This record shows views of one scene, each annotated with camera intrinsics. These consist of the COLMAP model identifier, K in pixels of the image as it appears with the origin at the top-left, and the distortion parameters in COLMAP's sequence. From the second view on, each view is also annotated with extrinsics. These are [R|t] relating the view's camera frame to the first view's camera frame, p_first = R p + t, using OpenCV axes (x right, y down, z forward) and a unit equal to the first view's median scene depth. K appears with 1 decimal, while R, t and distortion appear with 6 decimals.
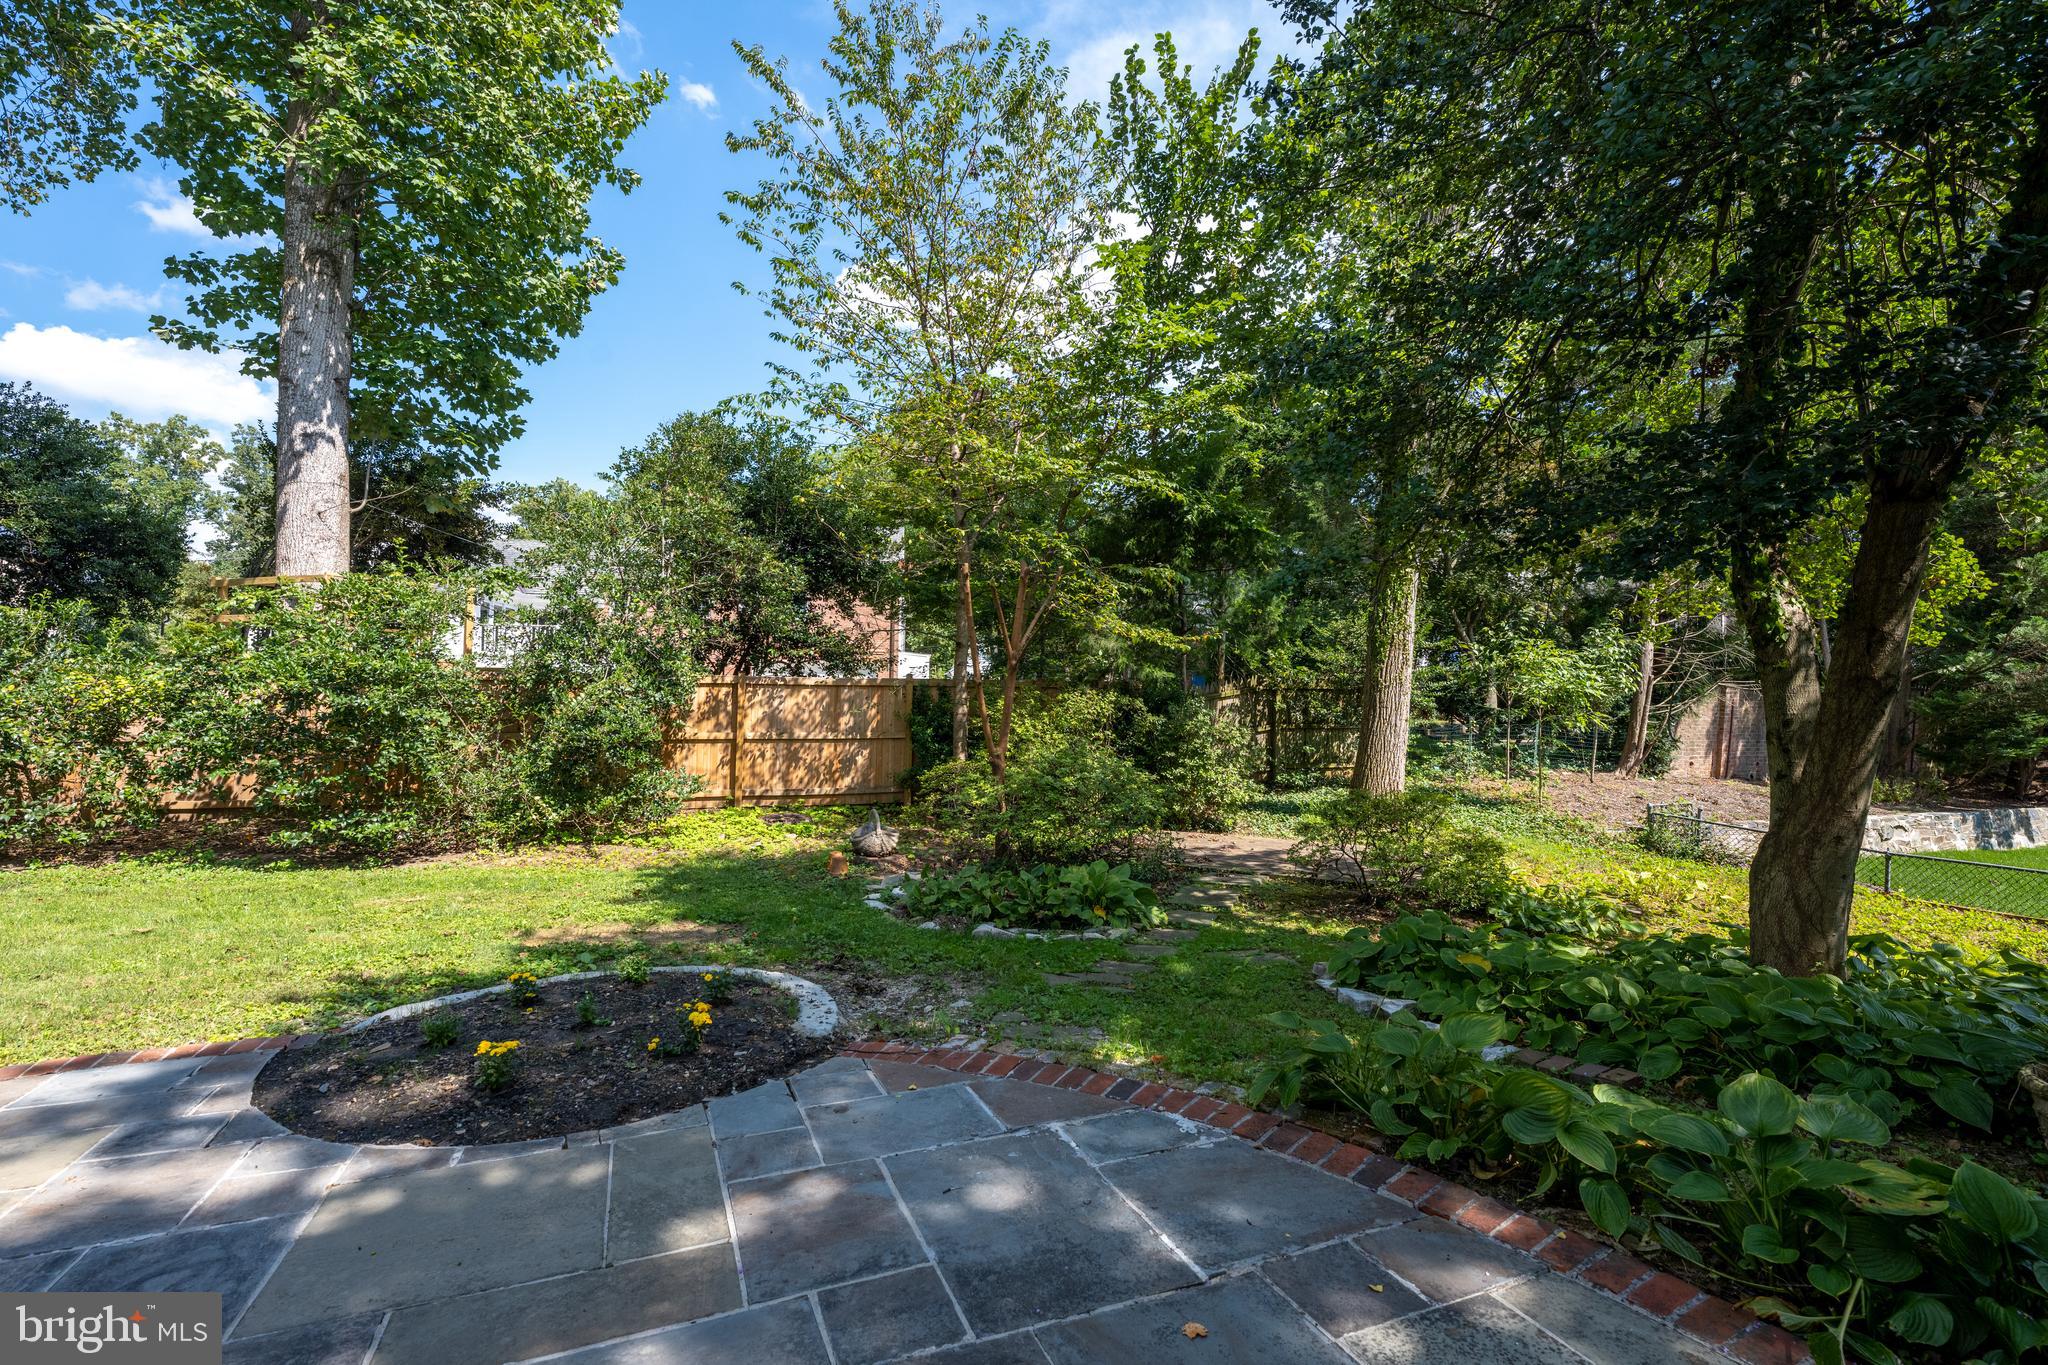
lens RADIAL K [[904.9, 0, 1035.9], [0, 904.9, 692.4], [0, 0, 1]] dist [0.002752, 0.000692]
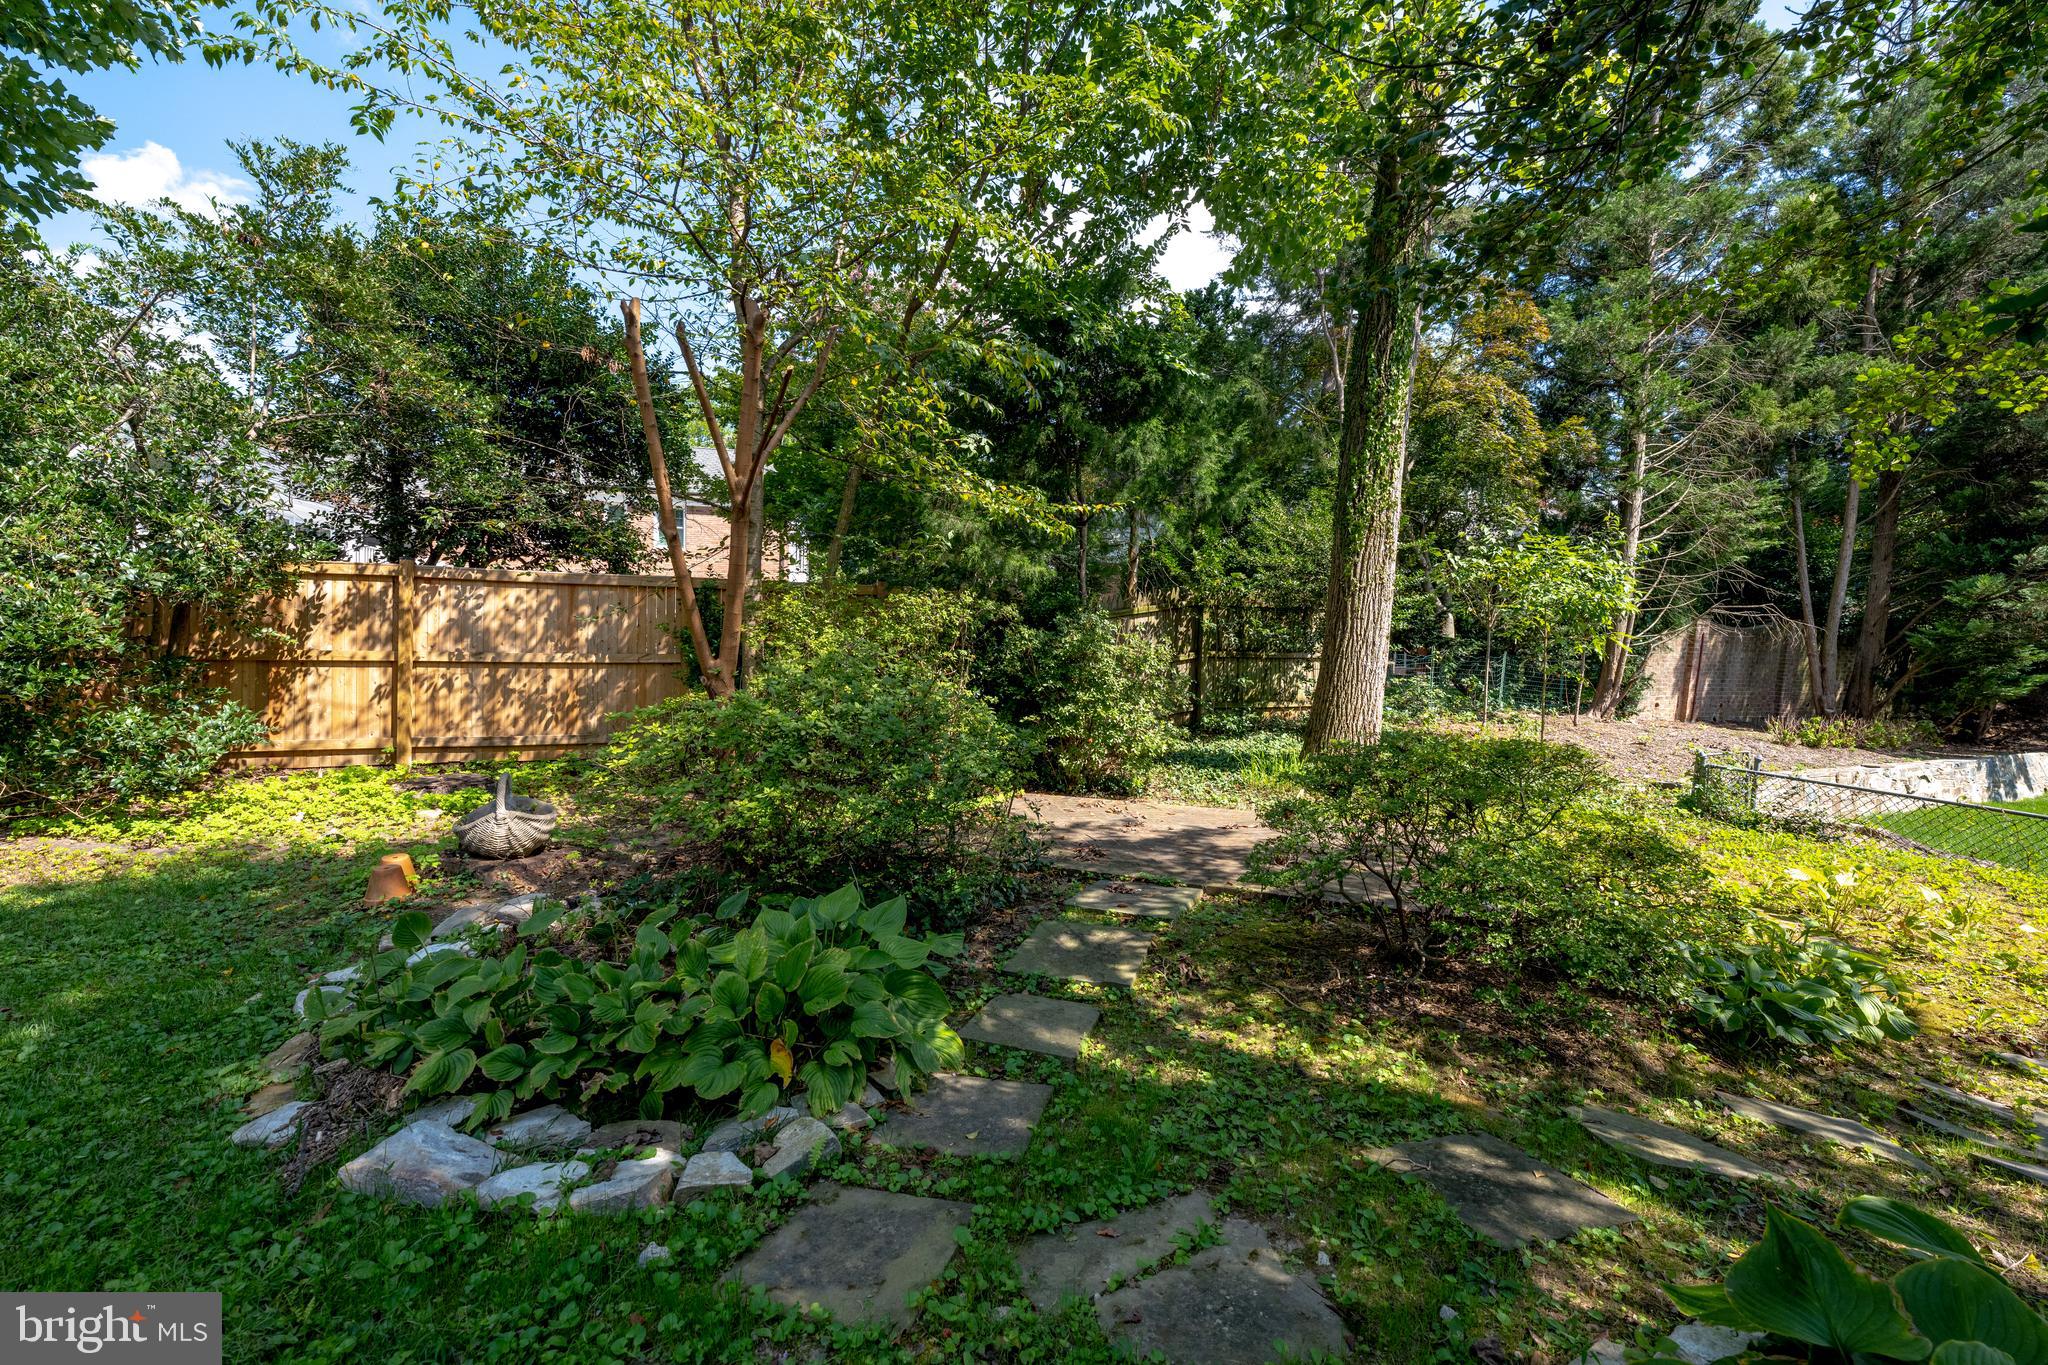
lens RADIAL K [[807.7, 0, 1027.0], [0, 807.7, 677.7], [0, 0, 1]] dist [-0.003910, -0.000538]
pose [[0.998161, 0.002728, 0.060552, 0.086393], [-0.004965, 0.999309, 0.036833, 0.039235], [-0.060409, -0.037066, 0.997485, 0.373360]]
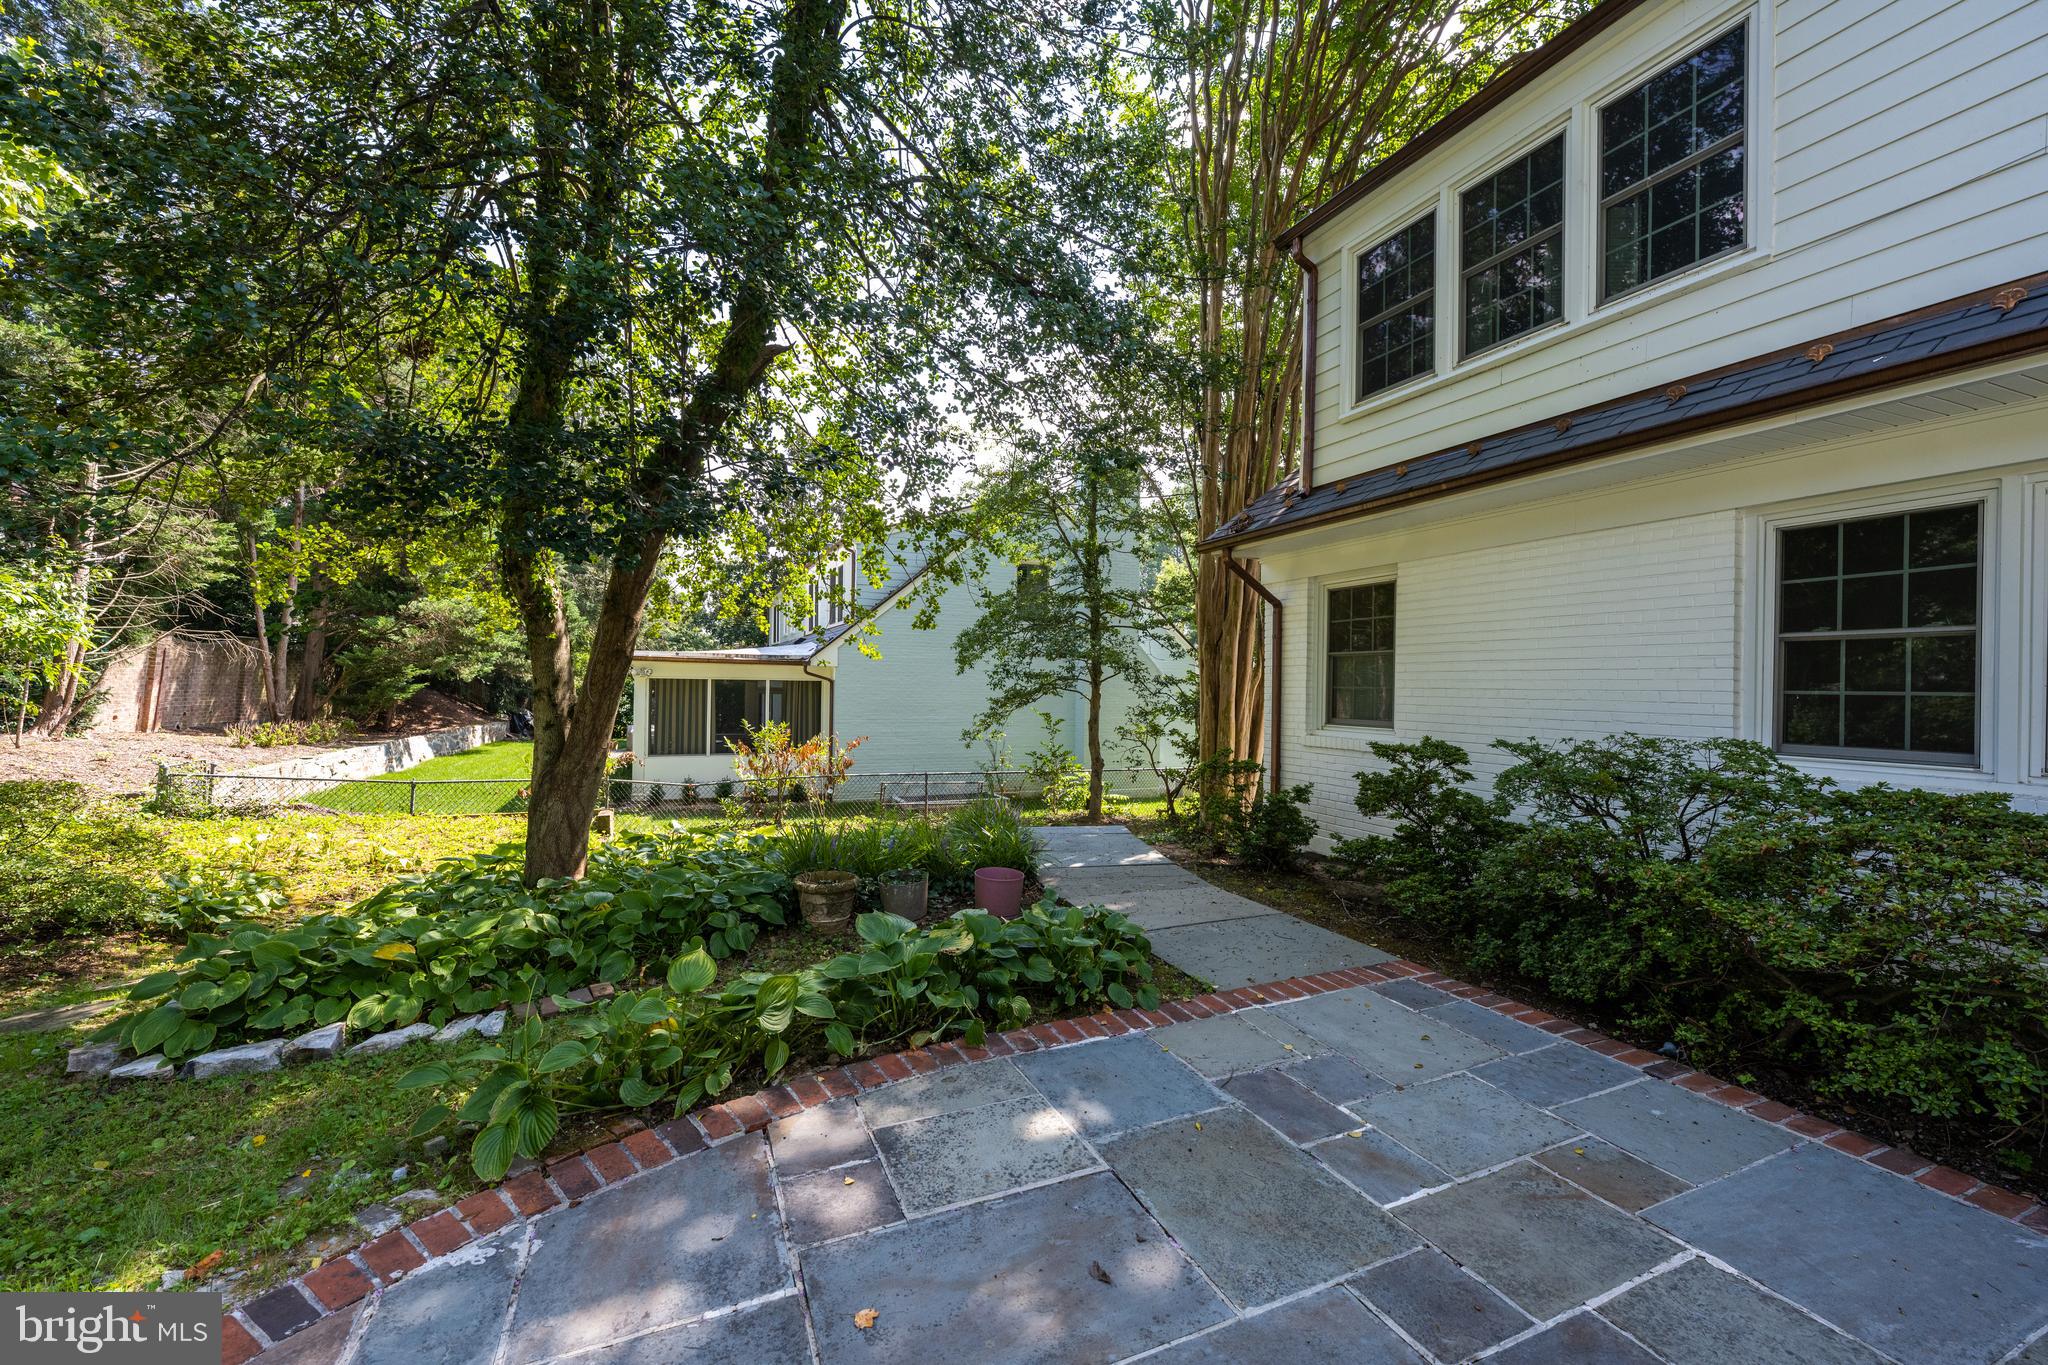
lens RADIAL K [[807.7, 0, 1023.5], [0, 807.7, 688.7], [0, 0, 1]] dist [-0.003910, -0.000538]
pose [[-0.005132, -0.017579, 0.999832, -0.123759], [-0.041574, 0.998985, 0.017351, -0.002300], [-0.999122, -0.041478, -0.005858, 0.149555]]
